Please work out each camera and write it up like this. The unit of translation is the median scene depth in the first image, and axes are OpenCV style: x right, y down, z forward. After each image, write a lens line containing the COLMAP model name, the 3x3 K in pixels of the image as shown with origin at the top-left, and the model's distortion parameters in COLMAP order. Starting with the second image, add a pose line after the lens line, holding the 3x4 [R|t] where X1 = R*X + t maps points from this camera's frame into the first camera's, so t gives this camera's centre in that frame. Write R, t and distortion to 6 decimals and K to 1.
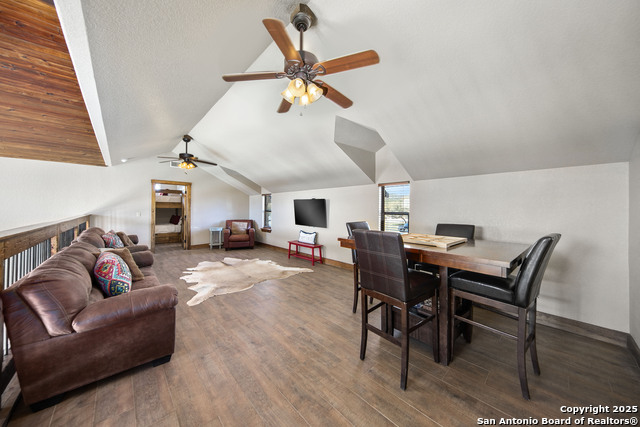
lens RADIAL K [[234.1, 0, 317.9], [0, 234.1, 212.7], [0, 0, 1]] dist [-0.011074, -0.000936]
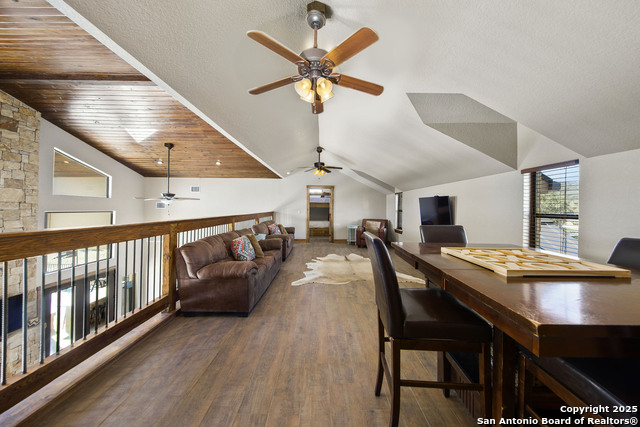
lens RADIAL K [[234.1, 0, 319.0], [0, 234.1, 212.7], [0, 0, 1]] dist [-0.011074, -0.000936]
pose [[0.713676, 0.015513, -0.700304, 0.305022], [-0.016646, 0.999848, 0.005184, 0.001182], [0.700278, 0.007957, 0.713826, 0.146226]]
